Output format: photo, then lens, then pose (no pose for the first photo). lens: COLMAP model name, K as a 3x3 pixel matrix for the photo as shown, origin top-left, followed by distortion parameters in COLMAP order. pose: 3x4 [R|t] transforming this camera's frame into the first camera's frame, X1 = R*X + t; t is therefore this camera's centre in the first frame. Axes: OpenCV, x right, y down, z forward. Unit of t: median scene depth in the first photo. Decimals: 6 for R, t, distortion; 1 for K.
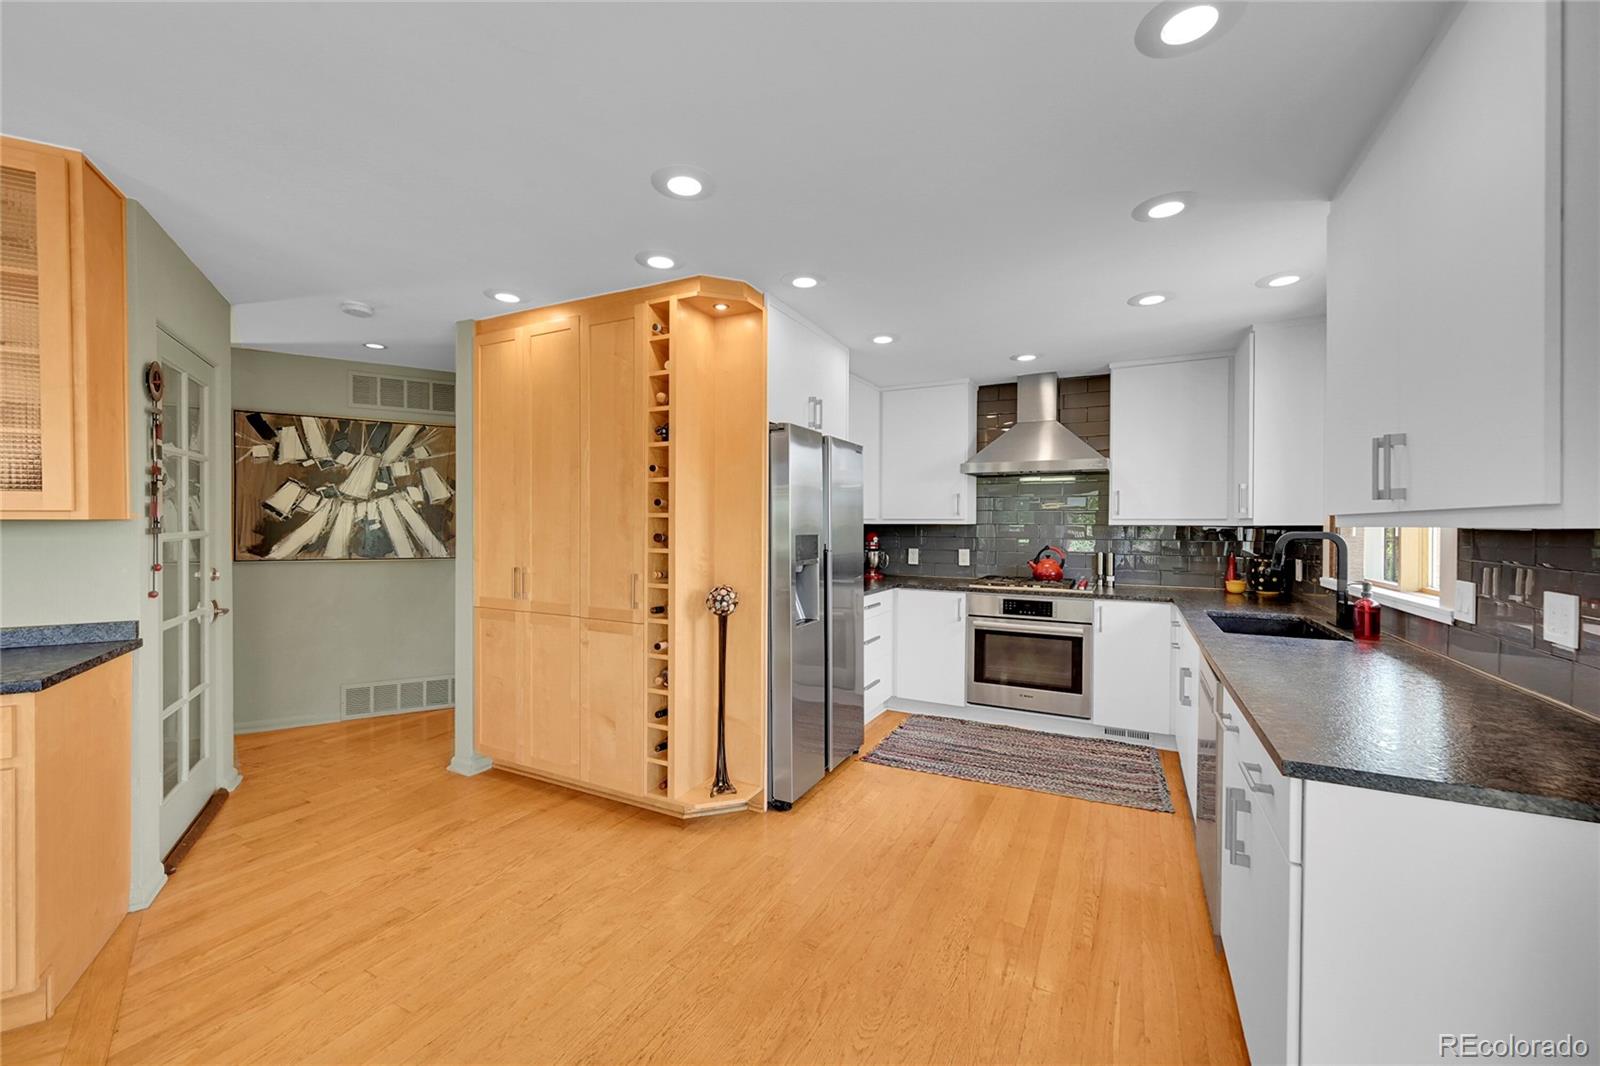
lens RADIAL K [[628.2, 0, 796.7], [0, 628.2, 528.5], [0, 0, 1]] dist [-0.002336, -0.000047]
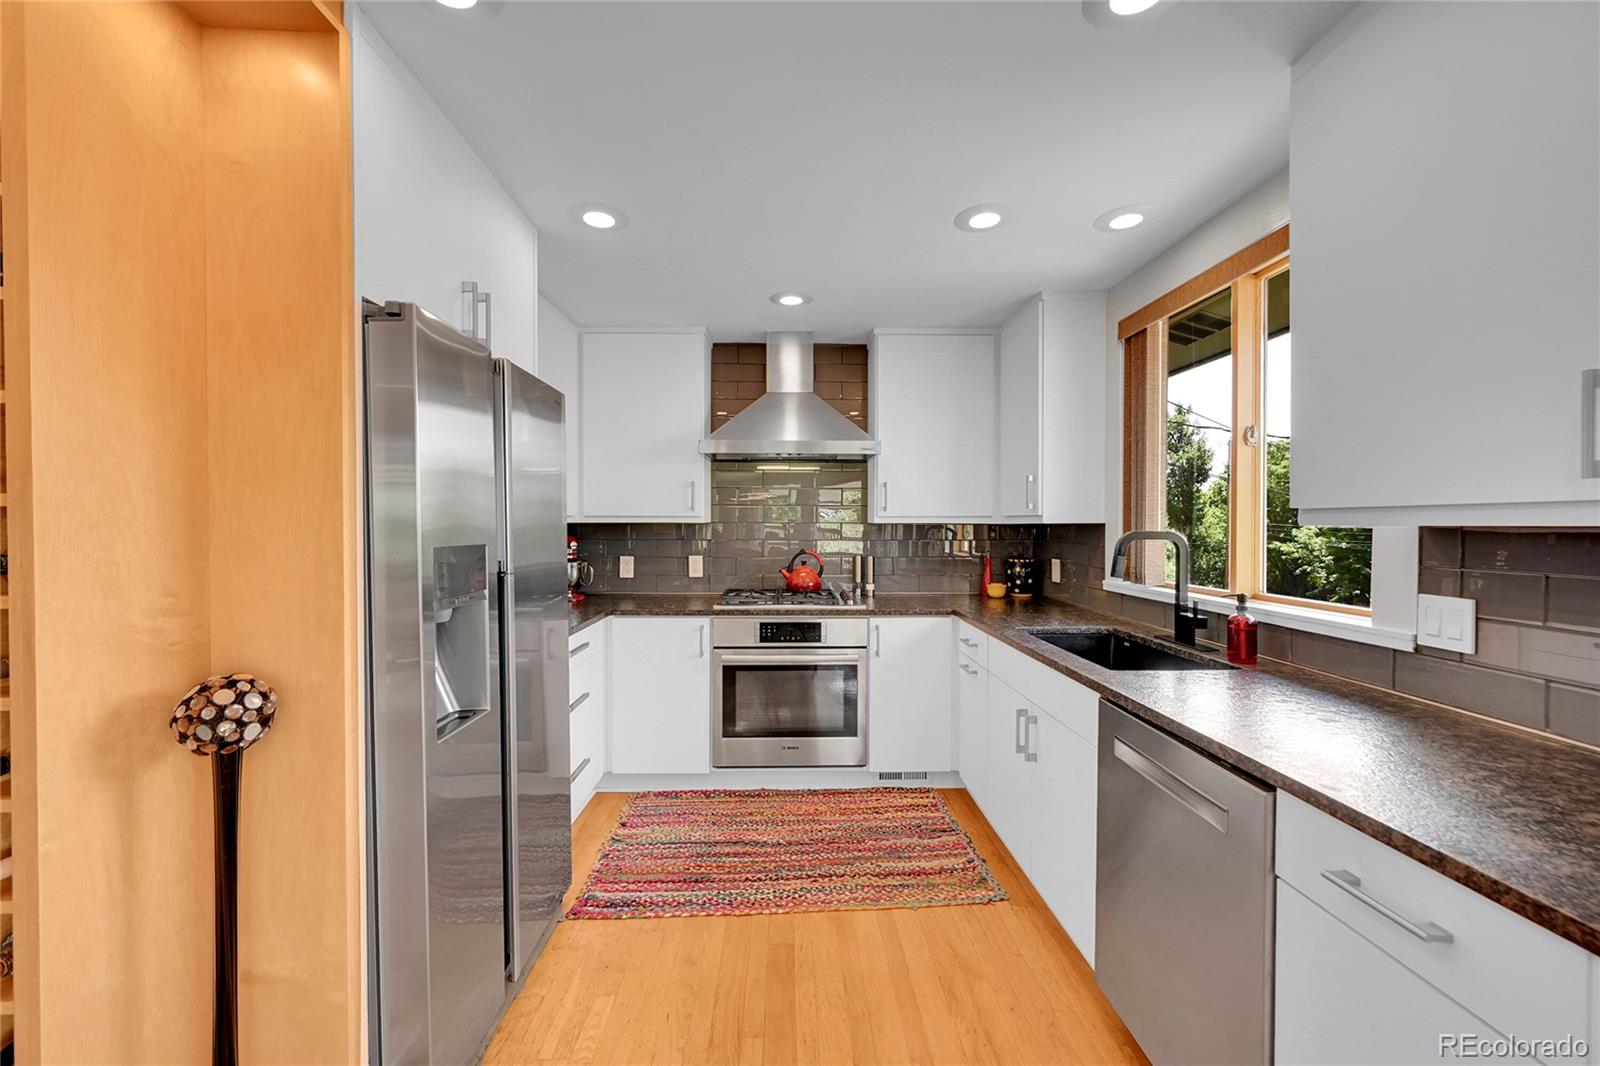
lens RADIAL K [[628.2, 0, 798.5], [0, 628.2, 532.5], [0, 0, 1]] dist [-0.002336, -0.000047]
pose [[0.873631, -0.010764, 0.486470, 0.006420], [0.005763, 0.999914, 0.011775, -0.003780], [-0.486555, -0.007483, 0.873618, 0.344400]]
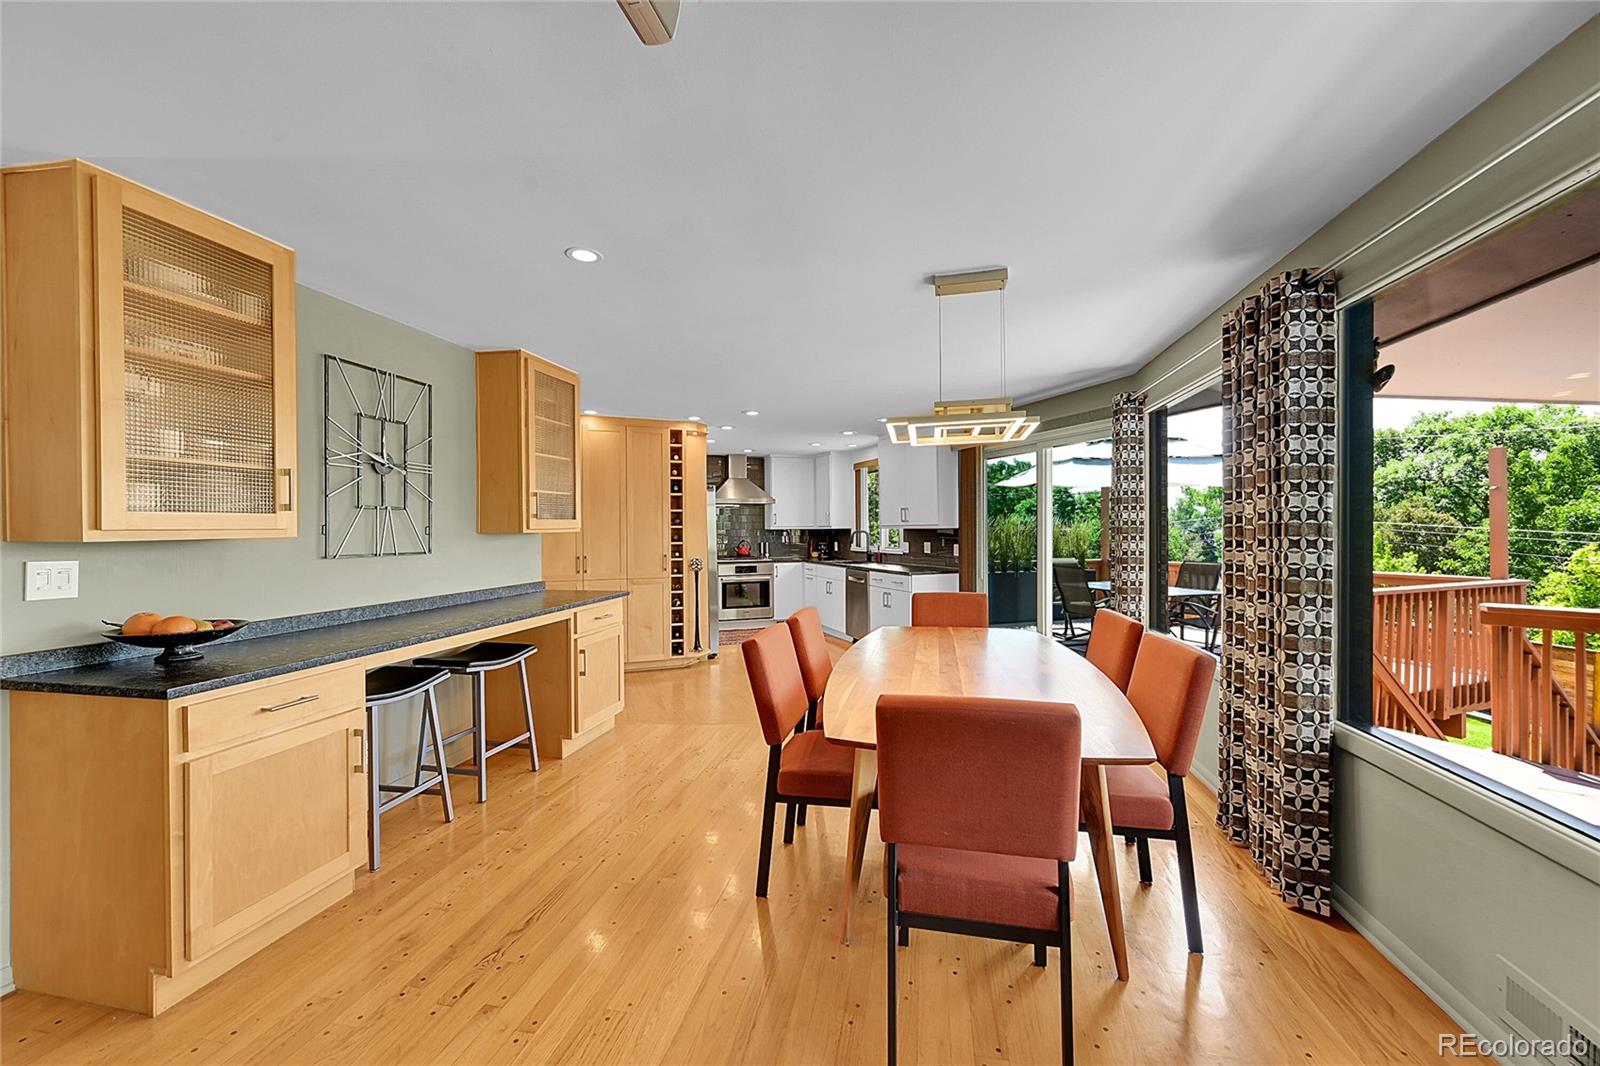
lens RADIAL K [[628.2, 0, 794.8], [0, 628.2, 531.7], [0, 0, 1]] dist [-0.002336, -0.000047]
pose [[0.672145, -0.015437, 0.740259, -1.120352], [0.016953, 0.999841, 0.005458, -0.008255], [-0.740226, 0.008881, 0.672300, -0.550638]]
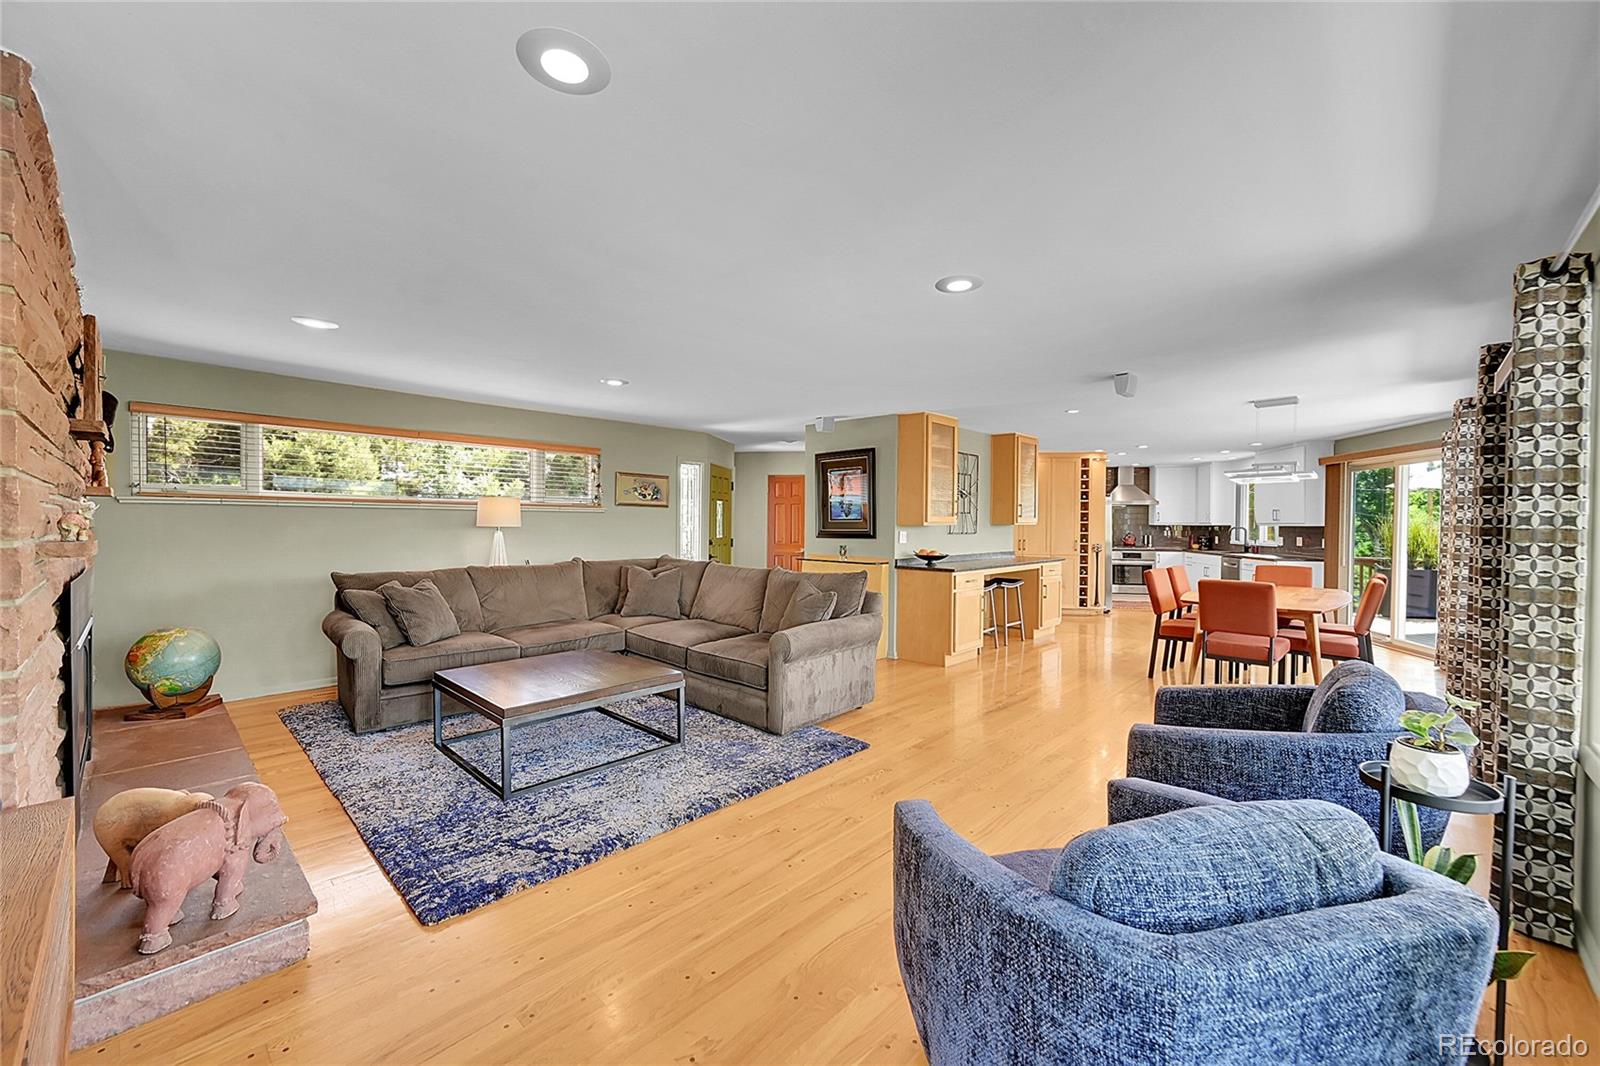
lens RADIAL K [[628.2, 0, 798.8], [0, 628.2, 529.6], [0, 0, 1]] dist [-0.002336, -0.000047]
pose [[0.959565, -0.003917, 0.281459, -1.864369], [0.001933, 0.999971, 0.007327, -0.008564], [-0.281480, -0.006487, 0.959545, -1.255144]]
